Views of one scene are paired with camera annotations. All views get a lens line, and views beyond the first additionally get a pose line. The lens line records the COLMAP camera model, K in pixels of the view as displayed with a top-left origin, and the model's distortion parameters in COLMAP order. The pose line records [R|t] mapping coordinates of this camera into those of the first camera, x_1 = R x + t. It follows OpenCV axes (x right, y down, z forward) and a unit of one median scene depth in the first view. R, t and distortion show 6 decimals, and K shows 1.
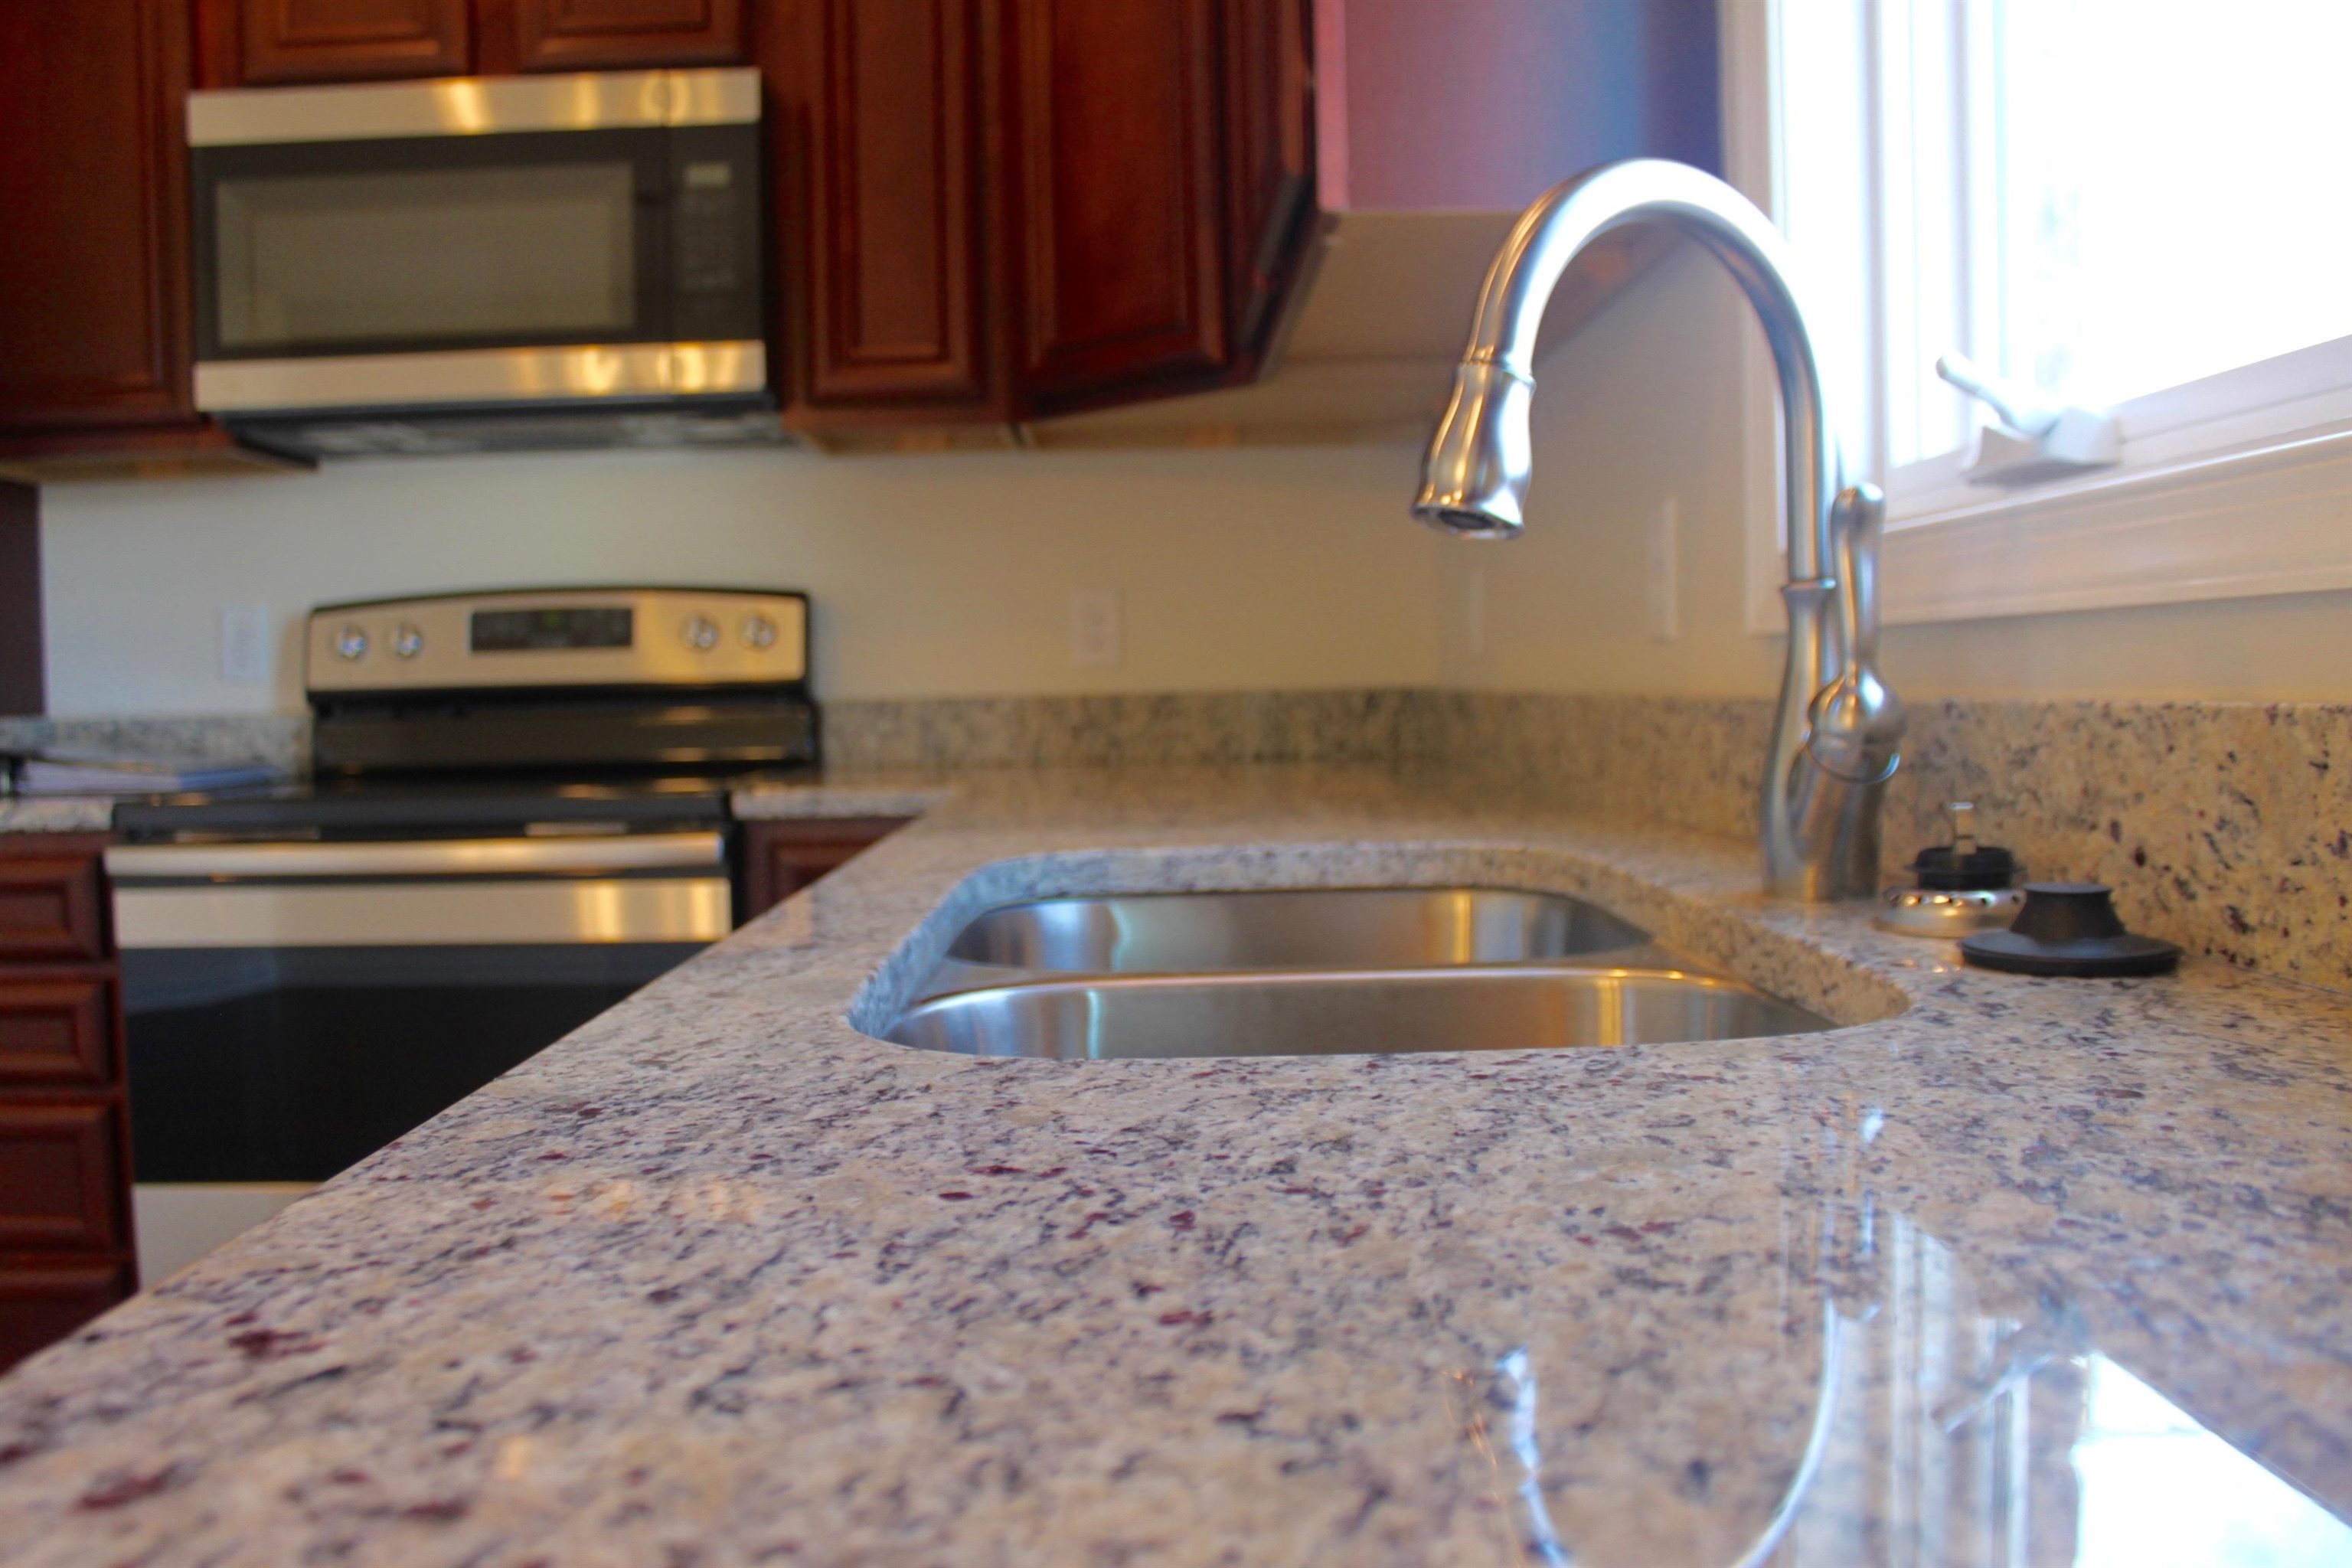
lens RADIAL K [[1922.6, 0, 1165.7], [0, 1922.6, 794.0], [0, 0, 1]] dist [-0.160416, 0.112729]
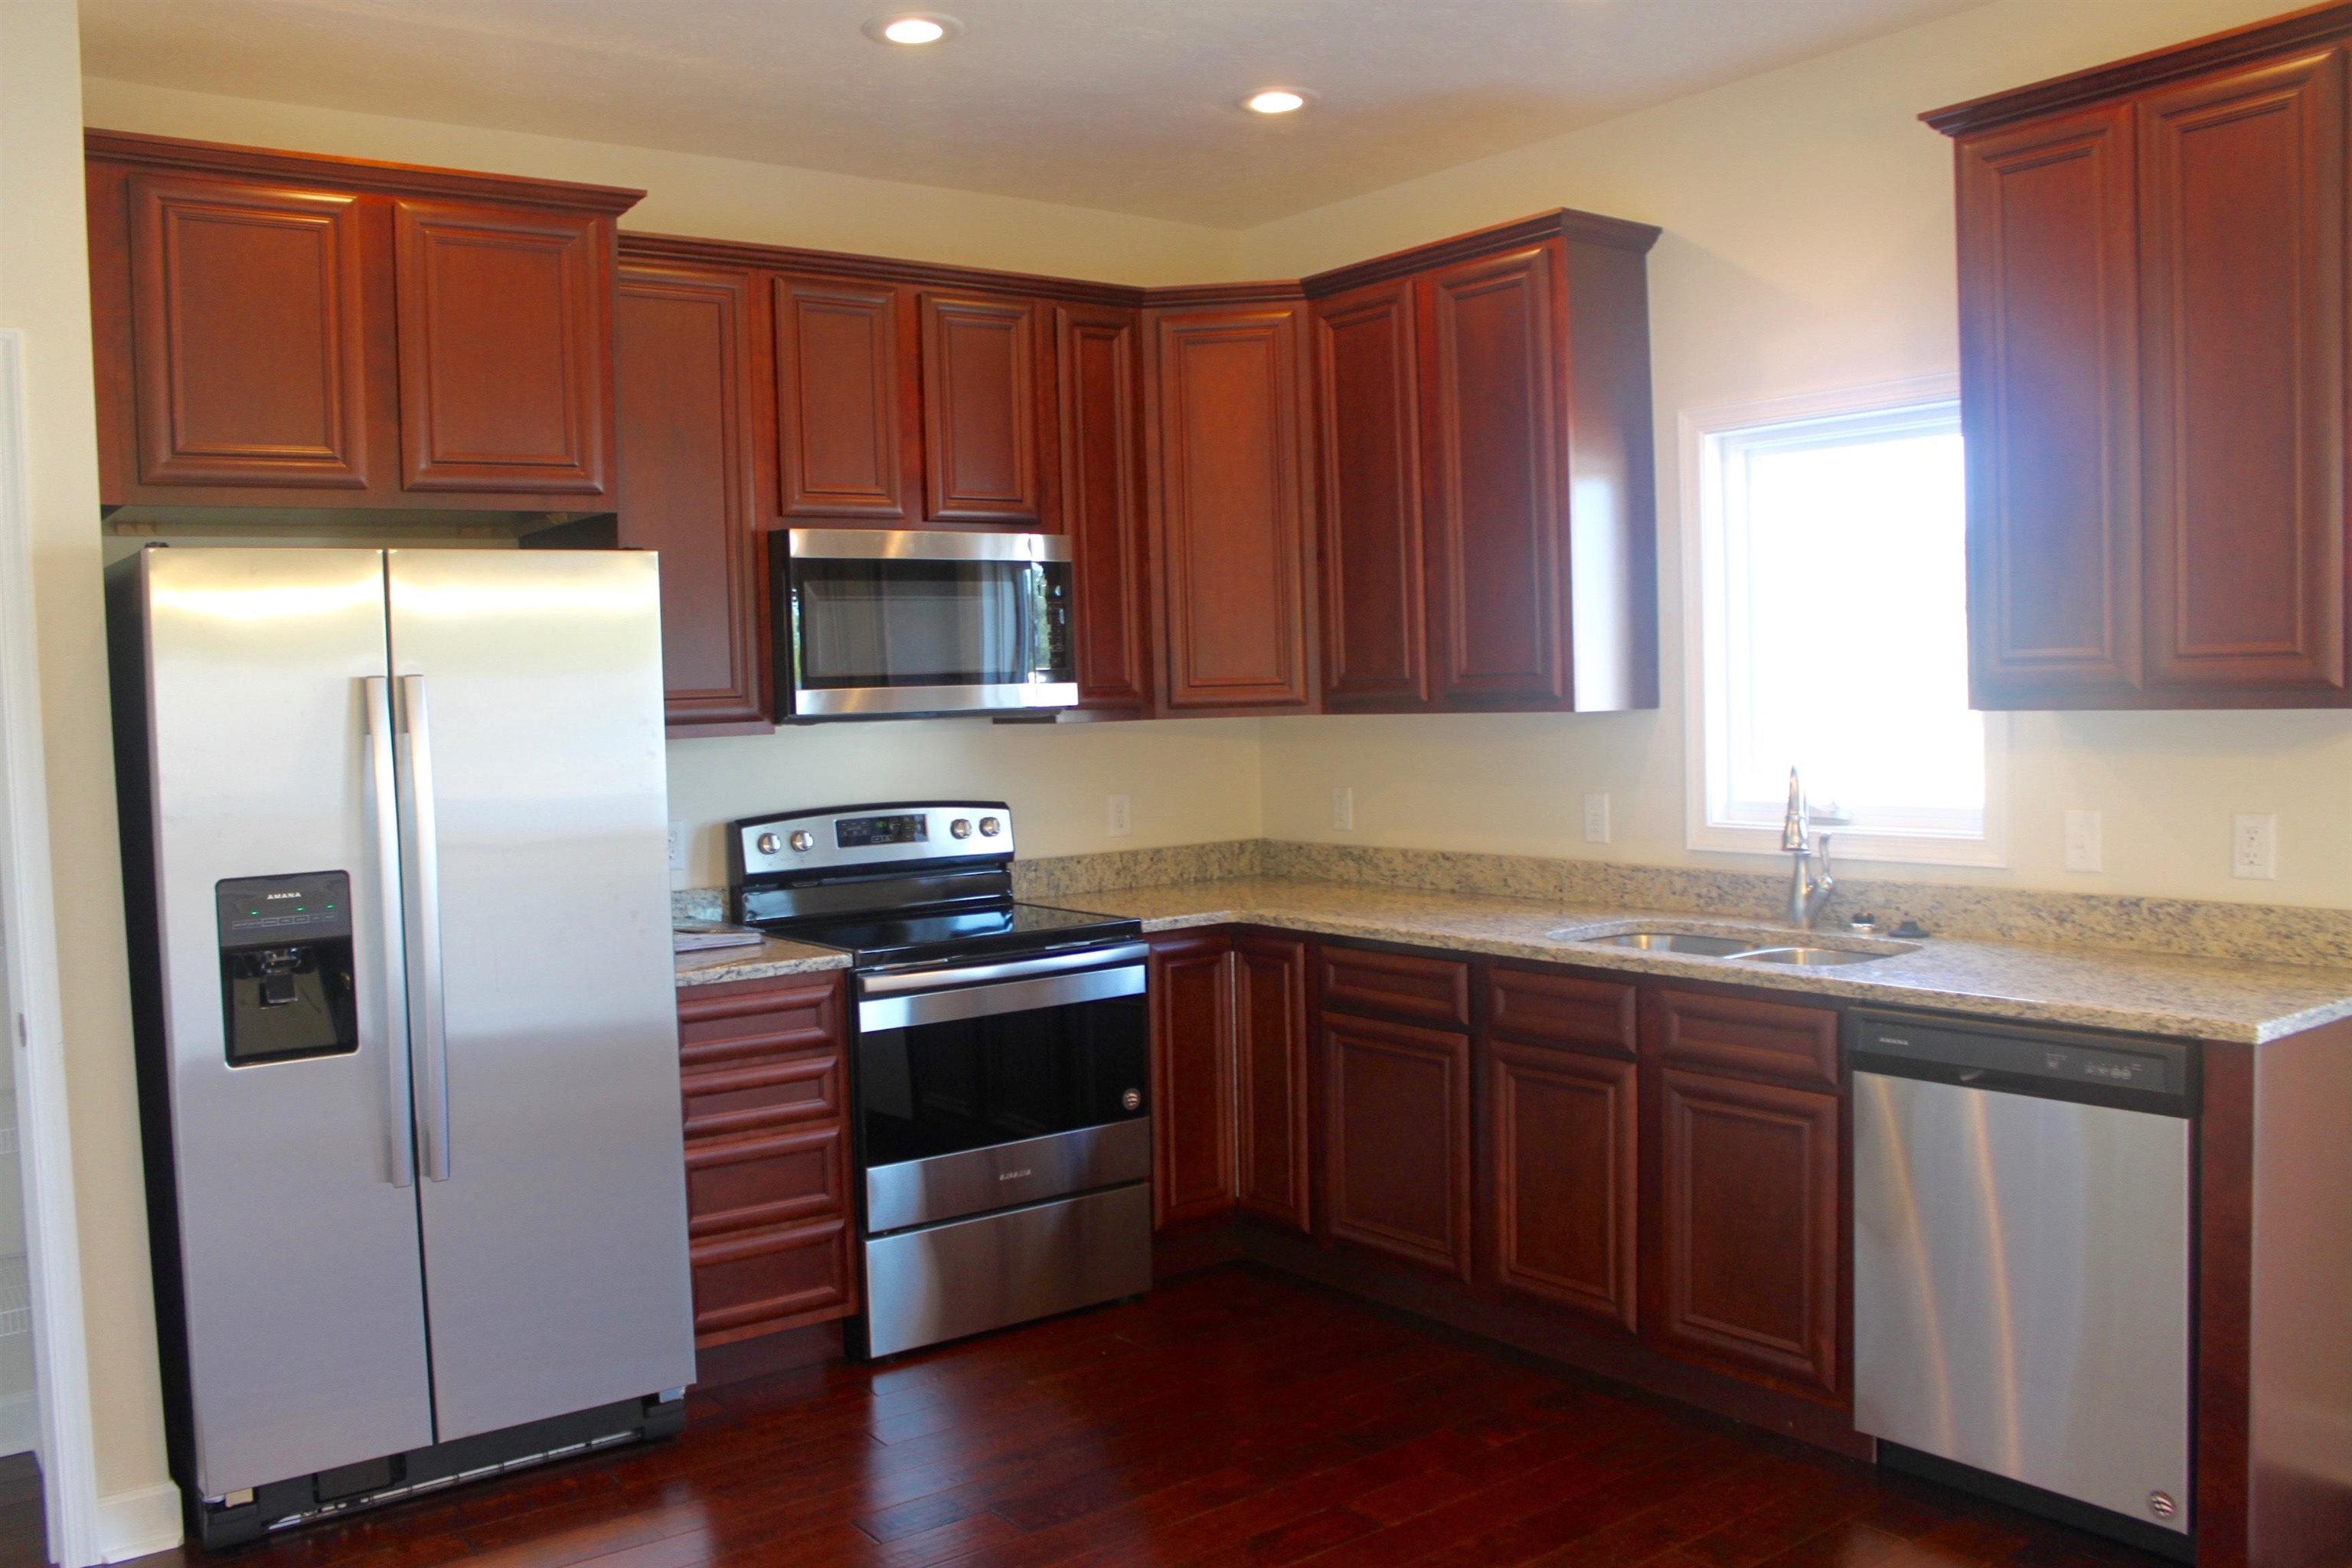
lens RADIAL K [[2130.4, 0, 1175.9], [0, 2130.4, 773.9], [0, 0, 1]] dist [-0.004120, 0.000000]
pose [[0.803834, -0.030215, 0.594086, -1.233018], [0.046766, 0.998828, -0.012478, -0.100896], [-0.593013, 0.037814, 0.804305, -0.677397]]
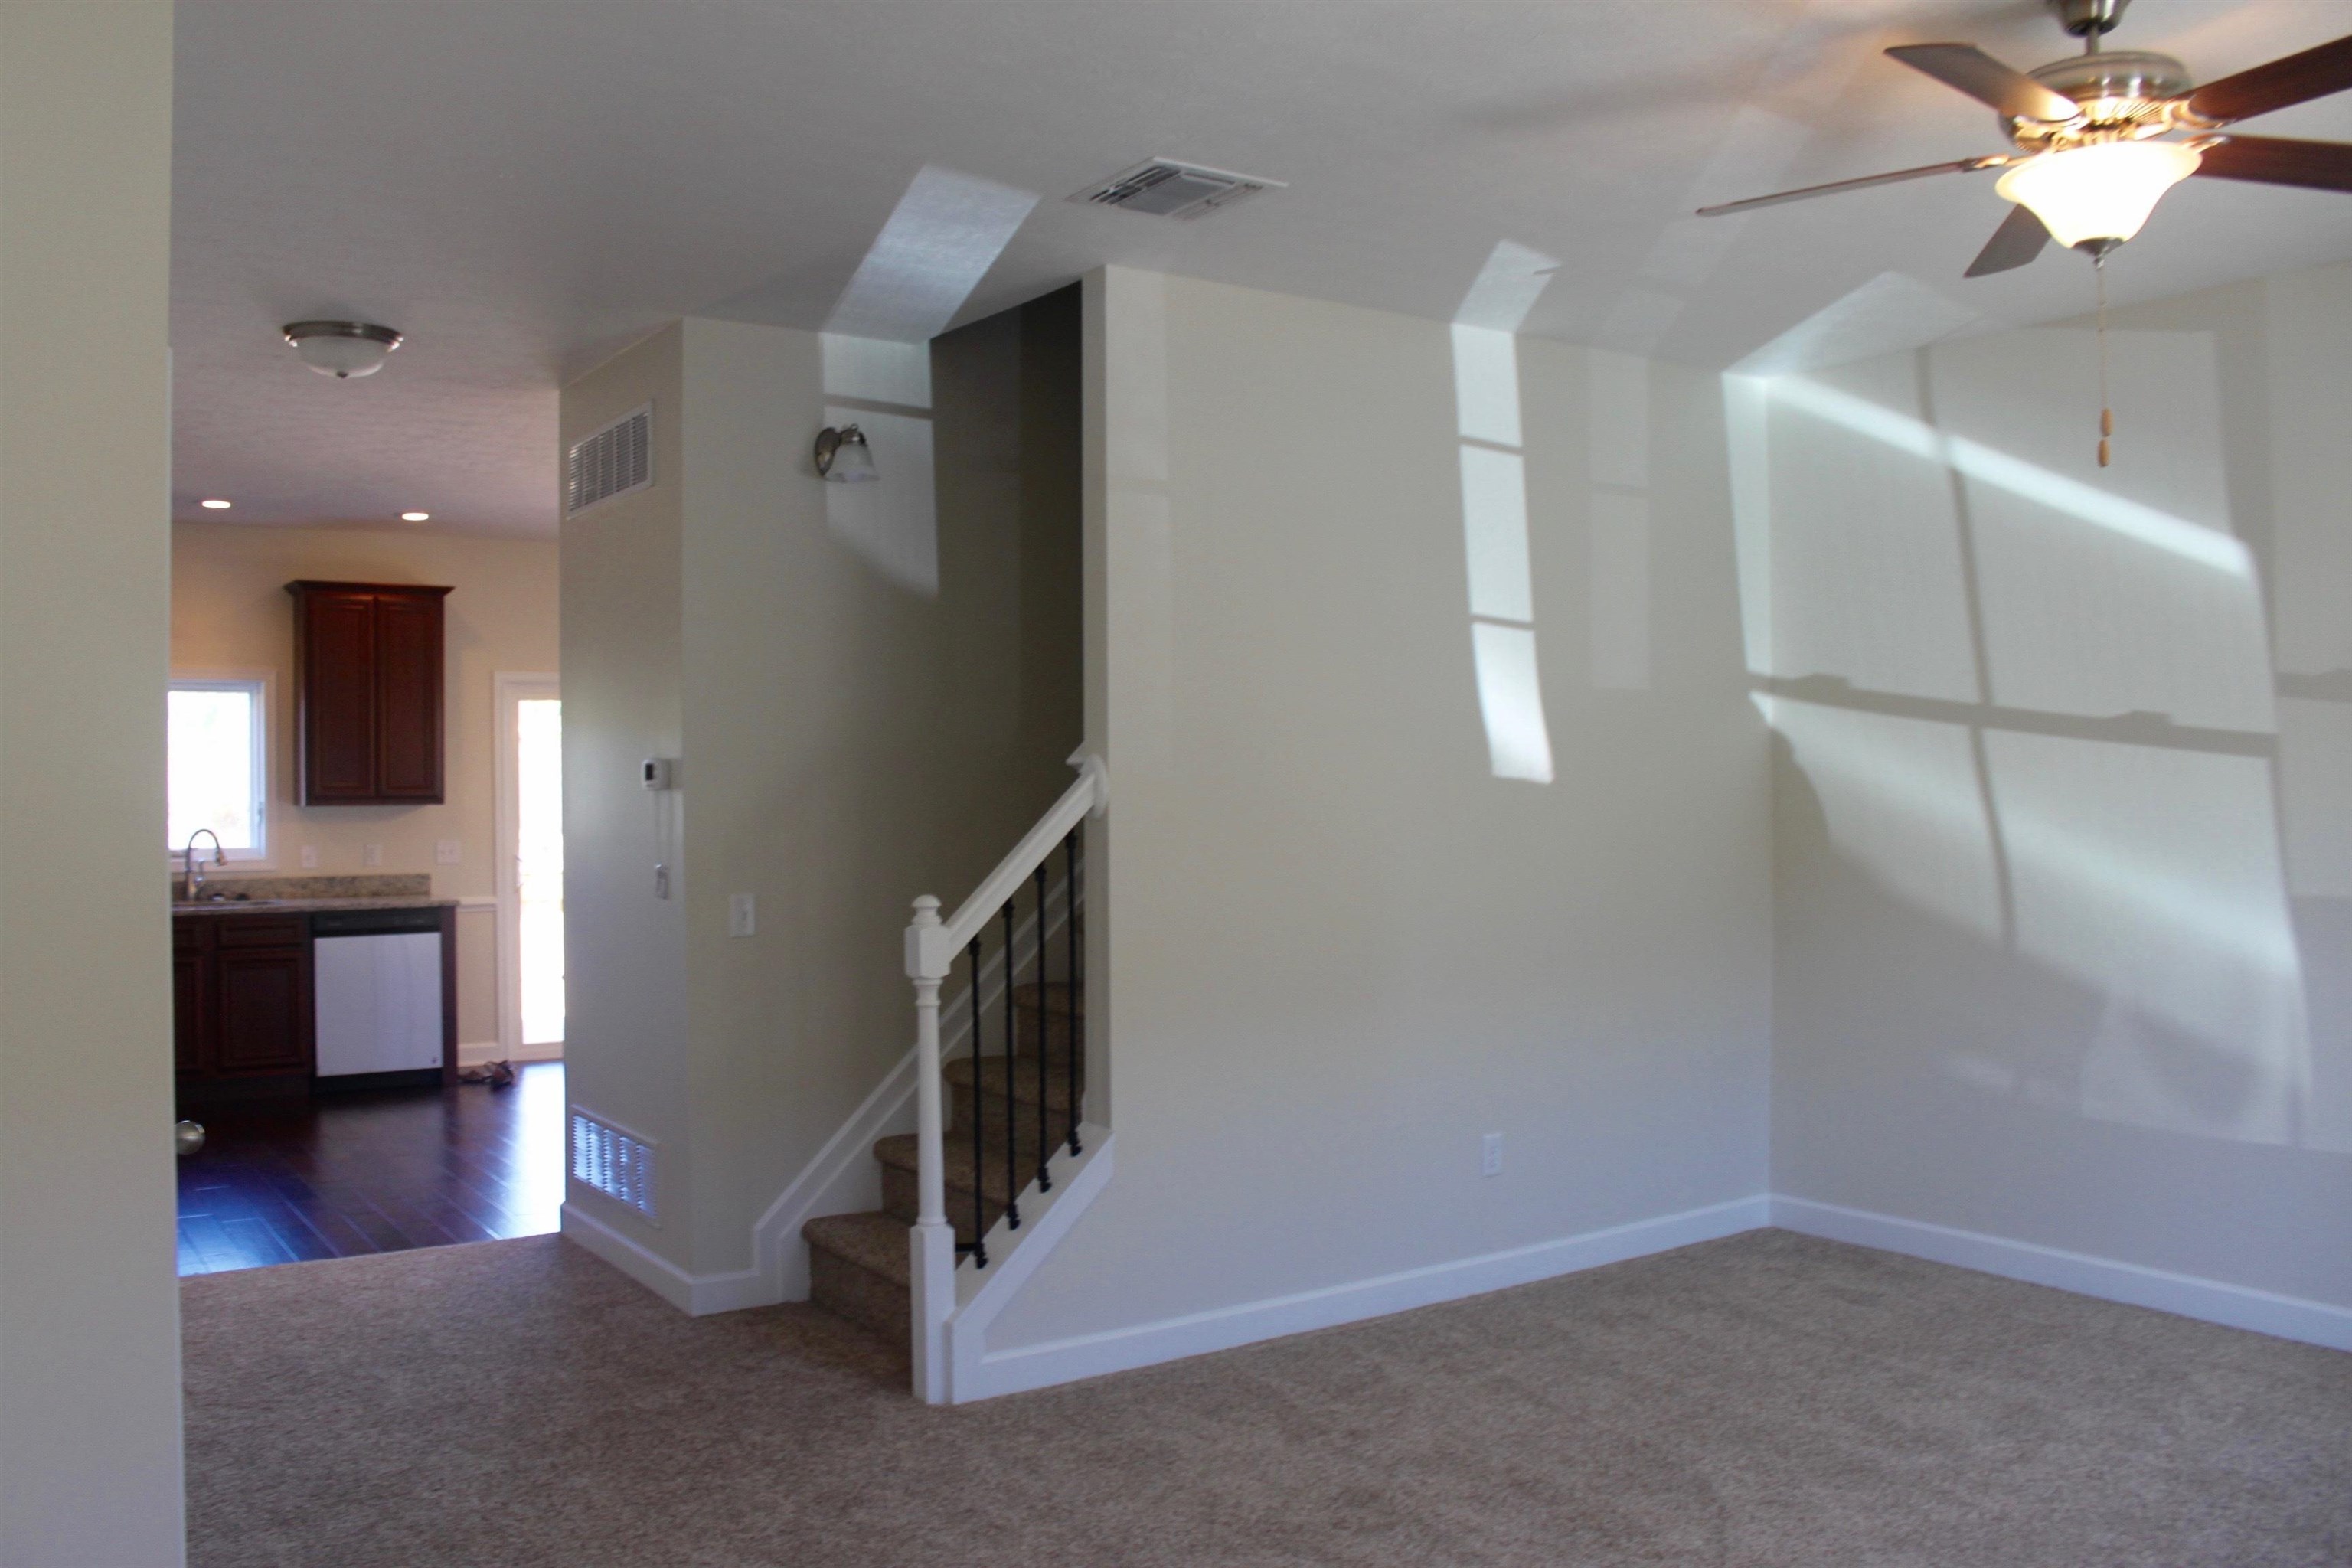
lens RADIAL K [[1922.6, 0, 1168.5], [0, 1922.6, 741.2], [0, 0, 1]] dist [-0.160416, 0.112729]
pose [[-0.563352, 0.045619, 0.824957, -3.576883], [0.071412, 0.997426, -0.006390, -0.120584], [-0.823125, 0.055312, -0.565160, 0.772636]]
